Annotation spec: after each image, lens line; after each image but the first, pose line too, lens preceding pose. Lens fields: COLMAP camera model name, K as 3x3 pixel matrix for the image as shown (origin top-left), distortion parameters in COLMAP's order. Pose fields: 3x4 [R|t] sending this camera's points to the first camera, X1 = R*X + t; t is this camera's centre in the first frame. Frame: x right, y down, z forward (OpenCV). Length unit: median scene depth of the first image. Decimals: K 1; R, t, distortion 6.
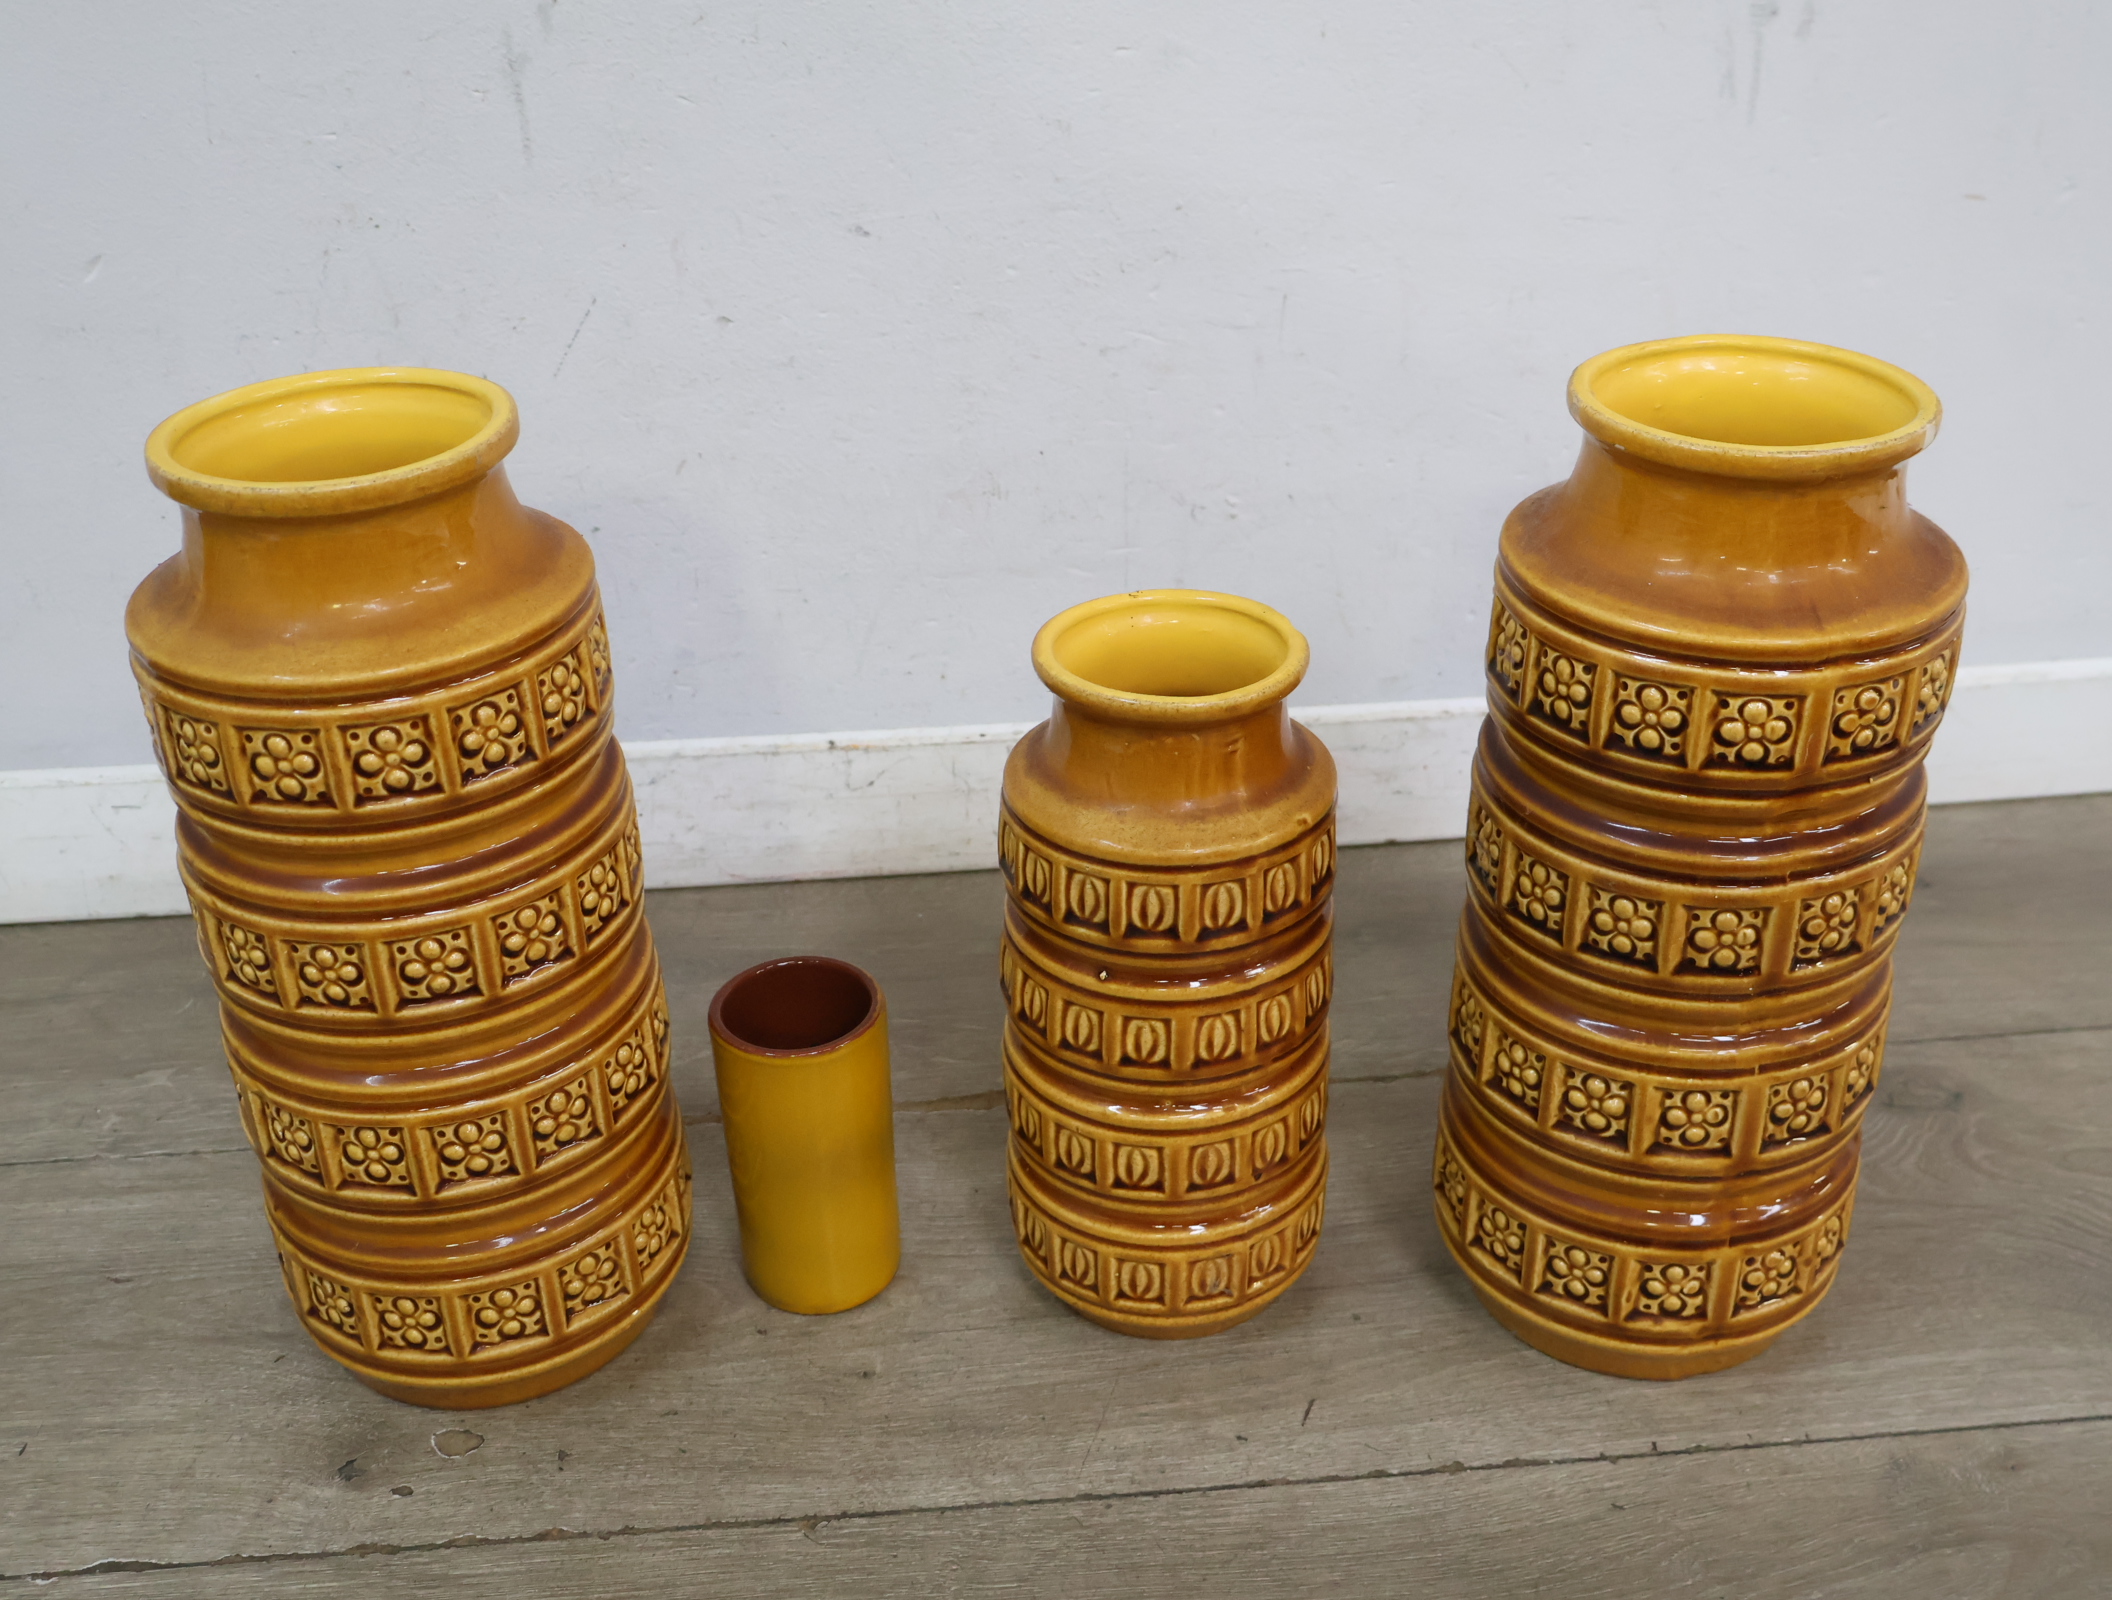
lens RADIAL K [[2167.6, 0, 1034.1], [0, 2167.6, 803.1], [0, 0, 1]] dist [0.014254, 0.000000]
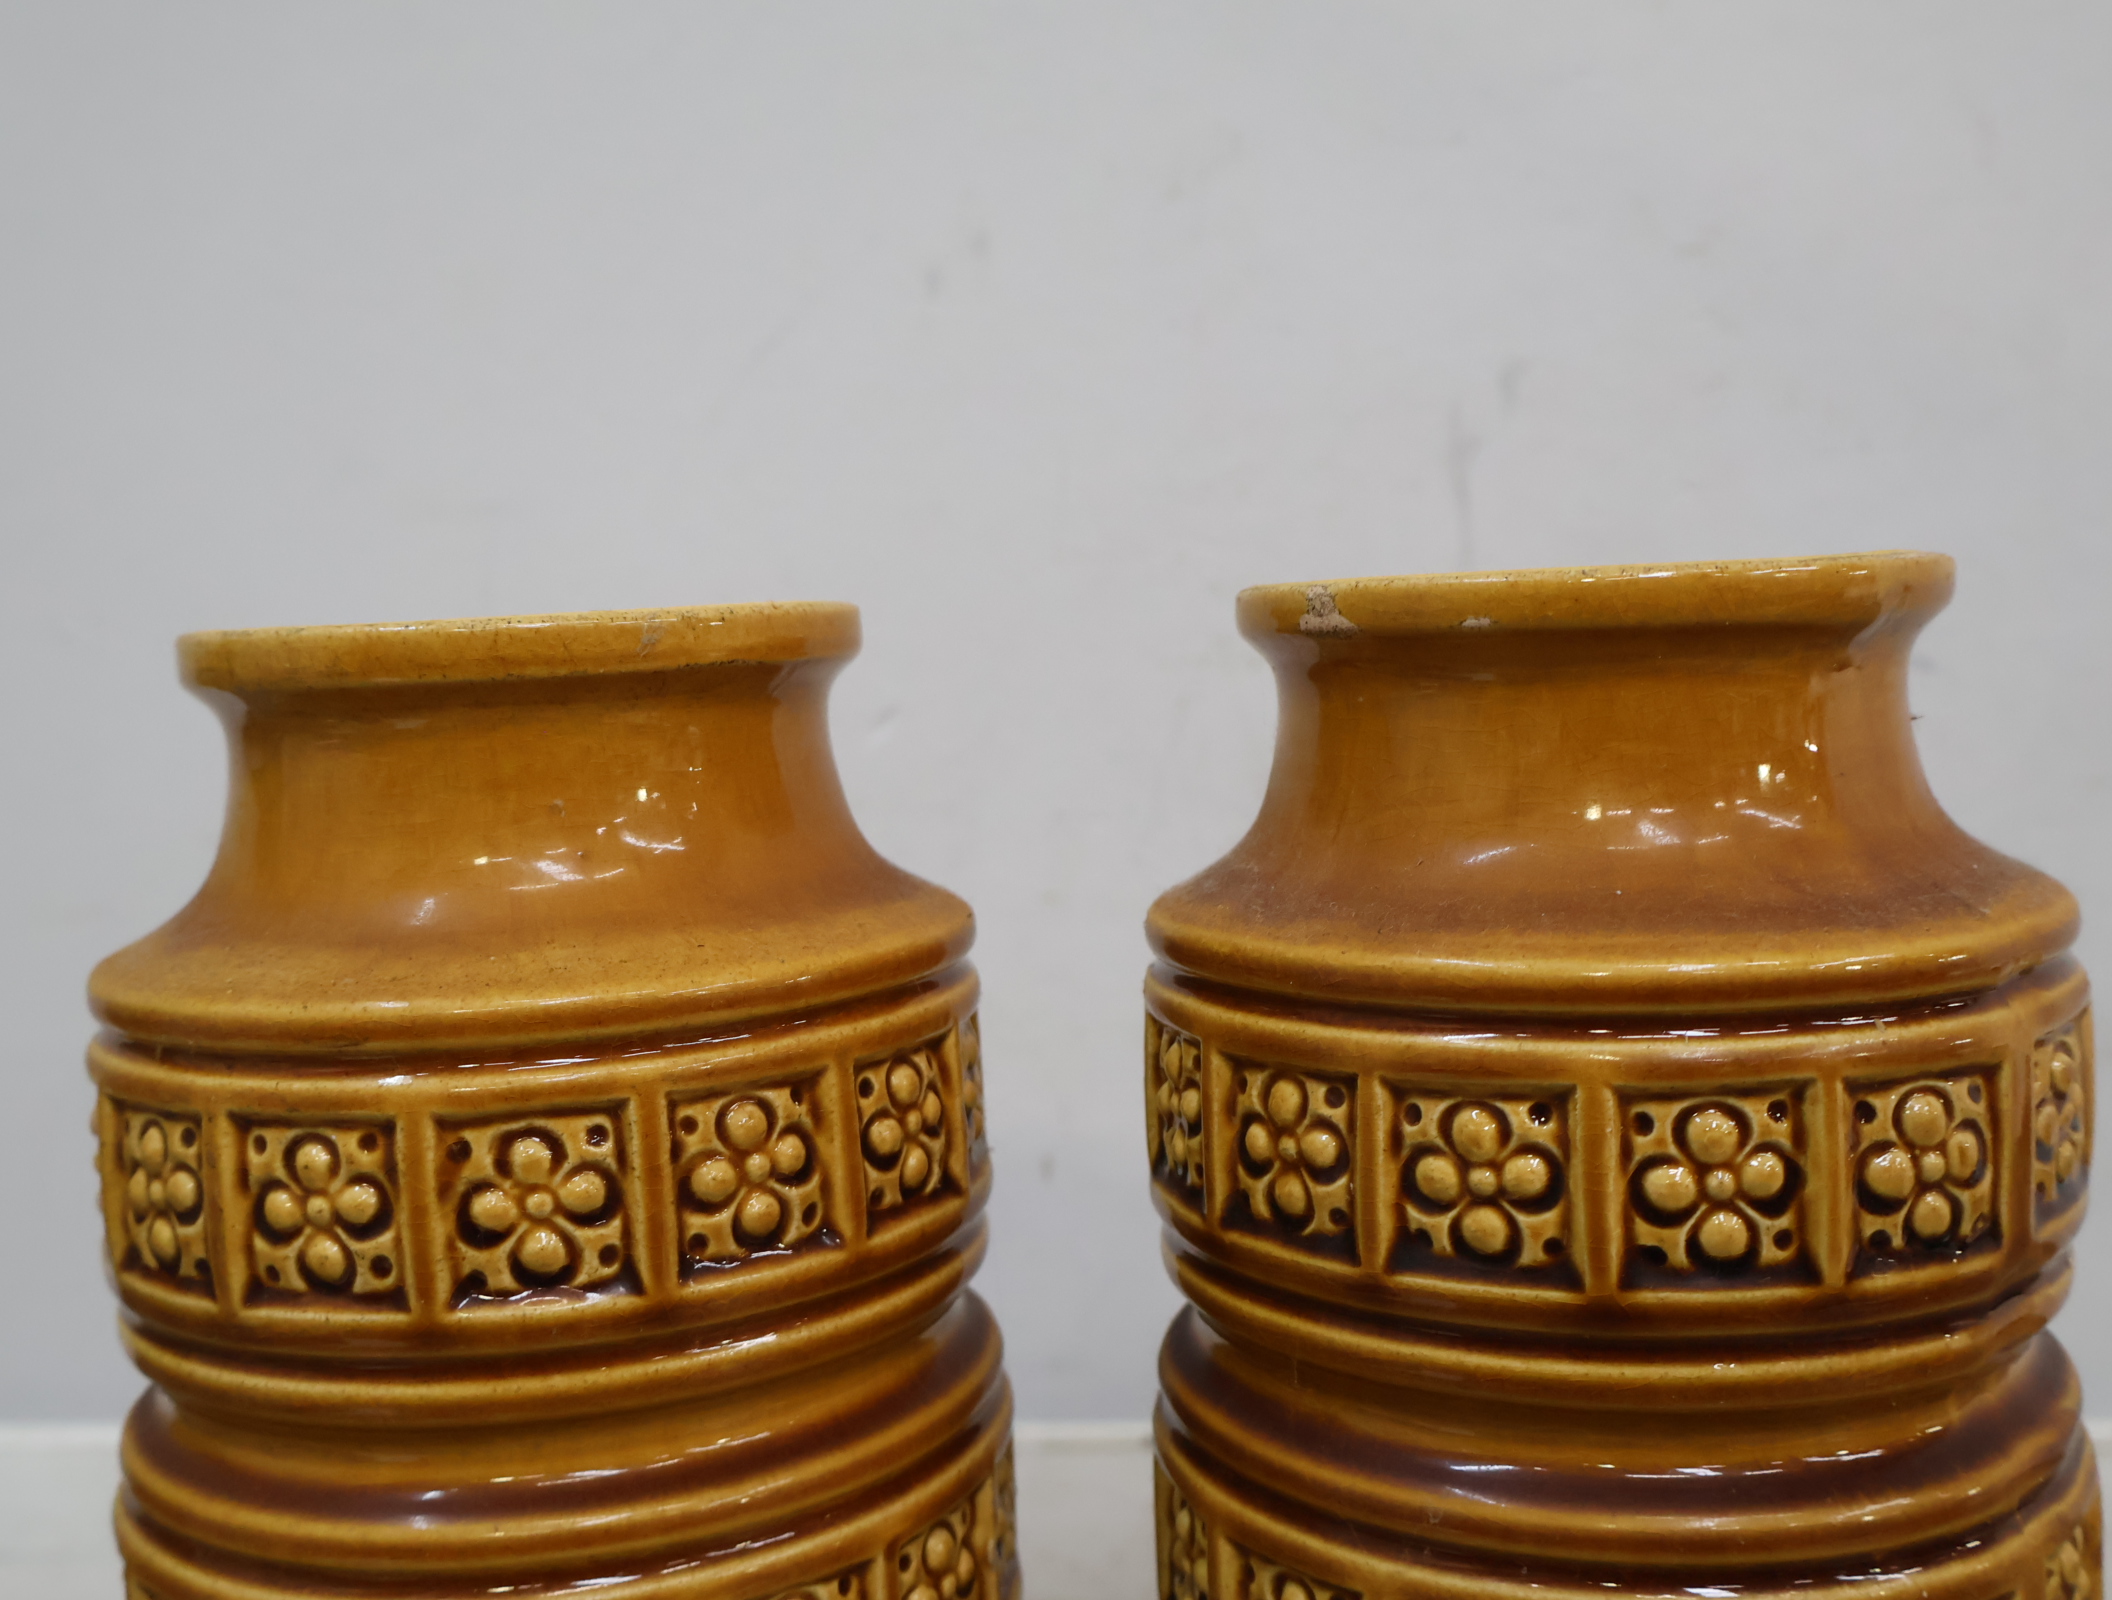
lens RADIAL K [[2167.6, 0, 1046.6], [0, 2167.6, 805.9], [0, 0, 1]] dist [0.014254, 0.000000]
pose [[0.874559, -0.056239, 0.481647, -0.031538], [0.260558, 0.892185, -0.368938, 0.015909], [-0.408970, 0.448155, 0.794922, 0.590316]]
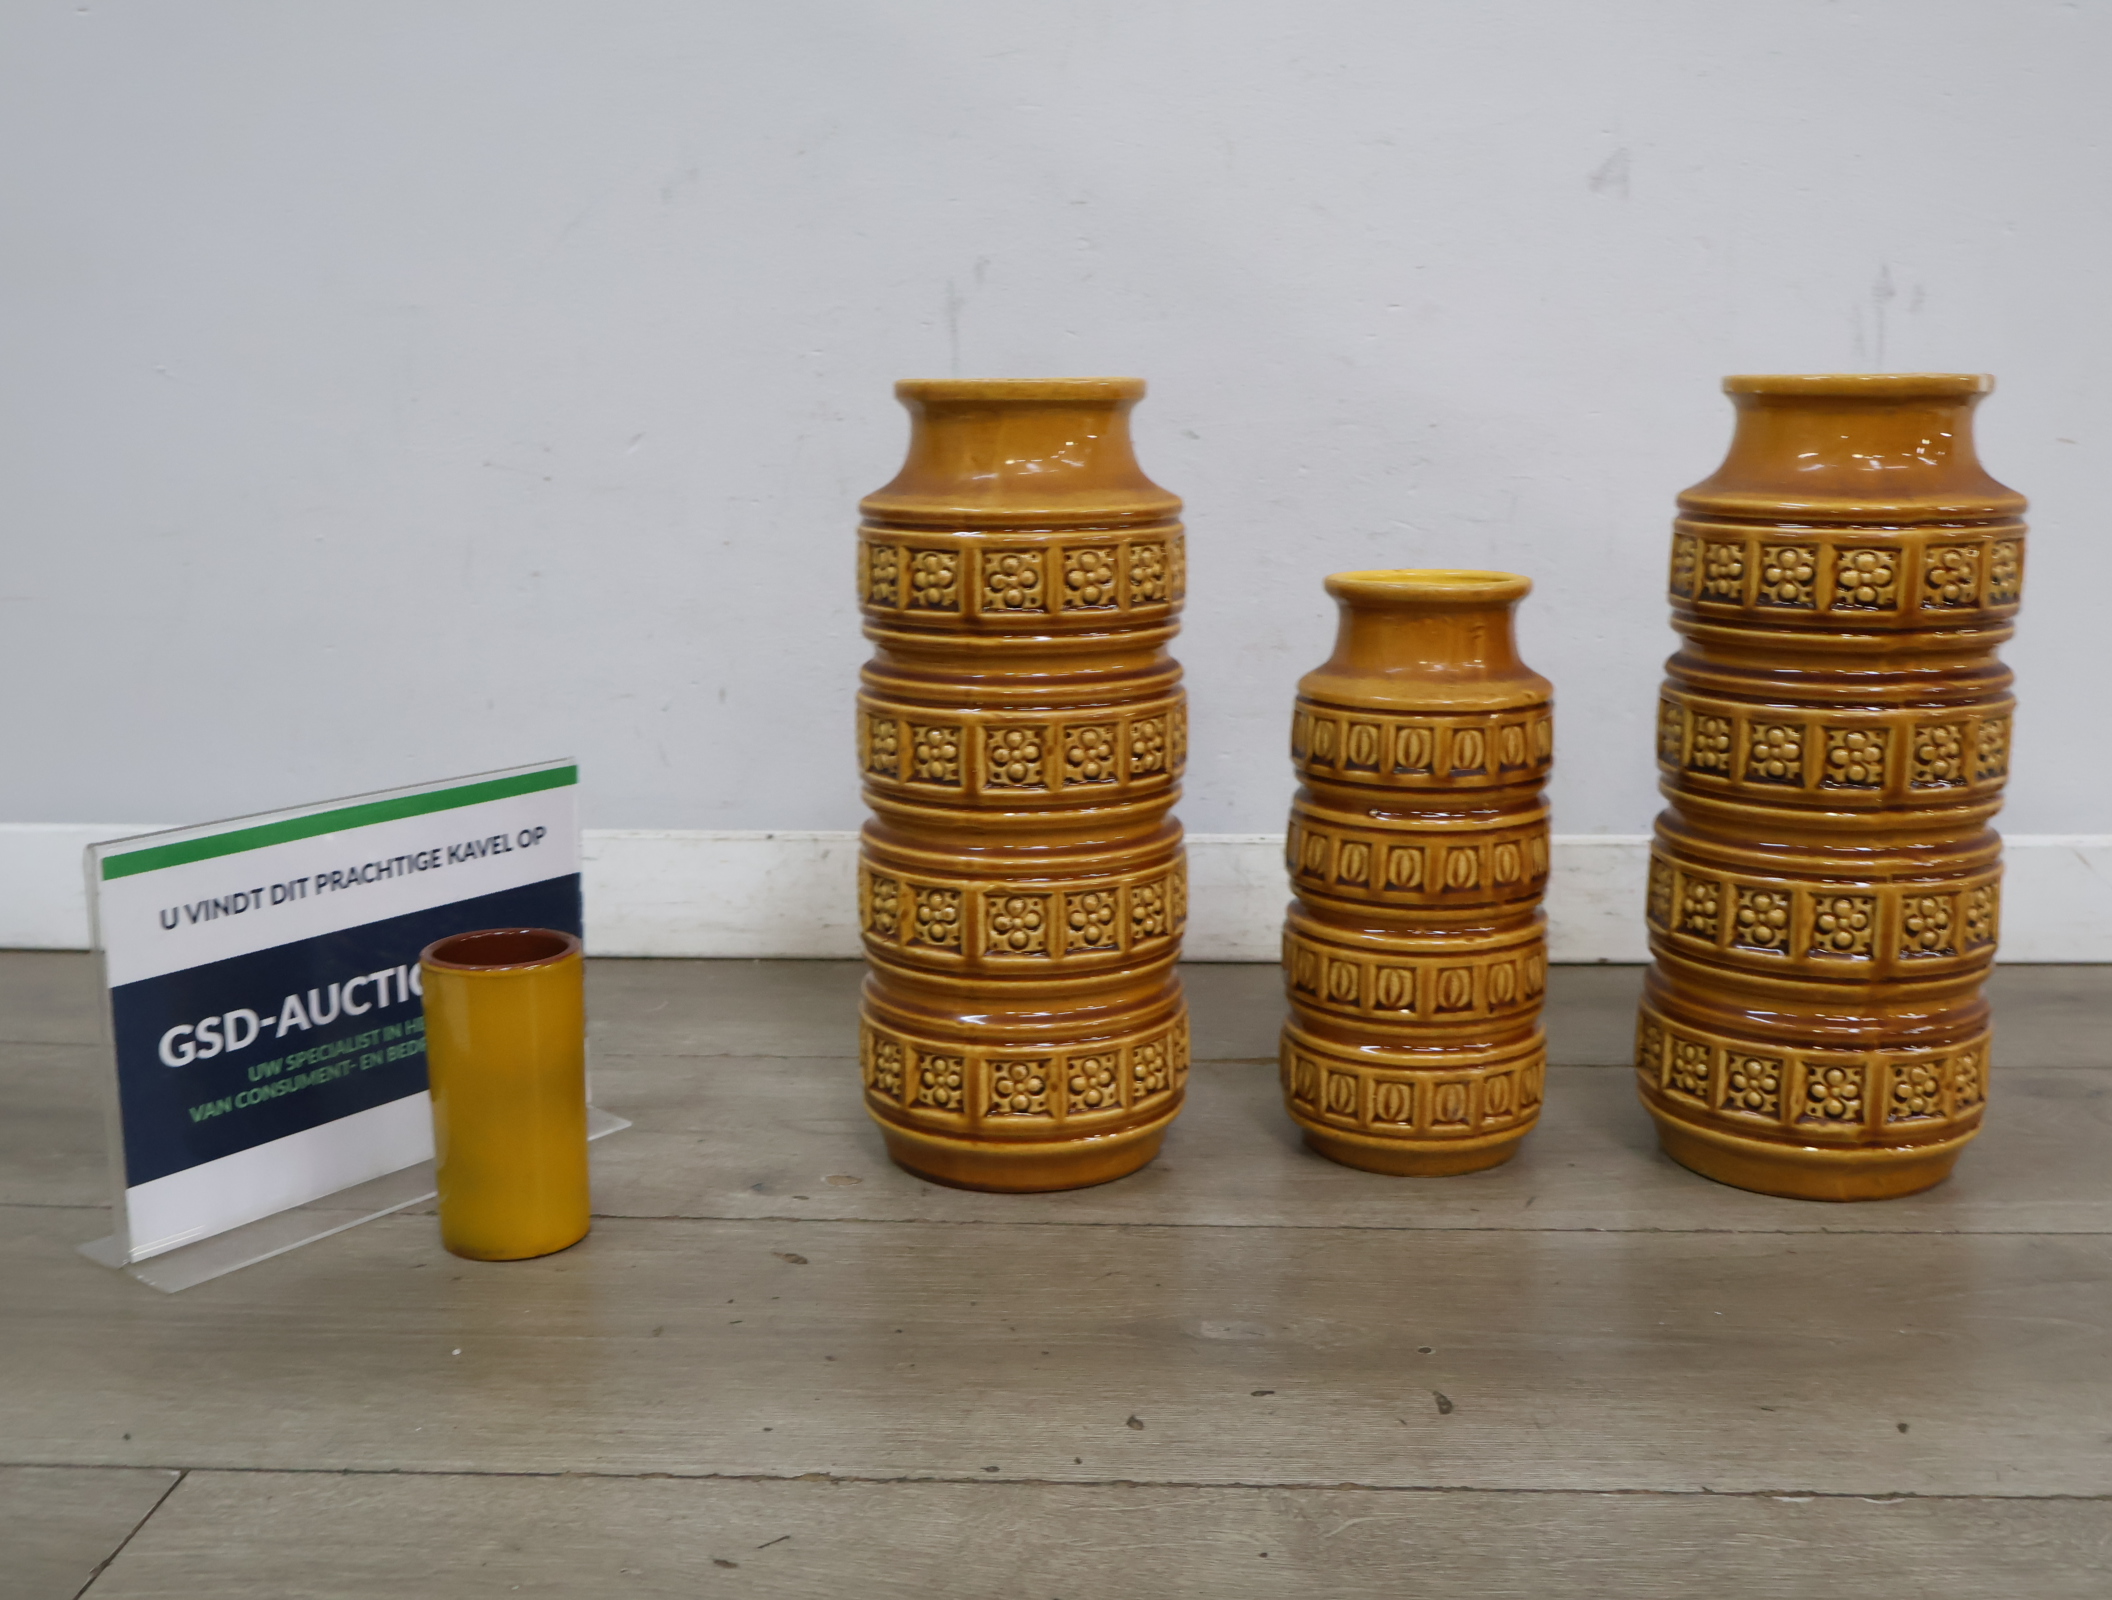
lens RADIAL K [[2167.6, 0, 1036.8], [0, 2167.6, 863.0], [0, 0, 1]] dist [0.014254, 0.000000]
pose [[0.993909, 0.038153, -0.103390, -0.033013], [-0.067175, 0.953469, -0.293912, 0.494295], [0.087365, 0.299067, 0.950224, -0.249715]]
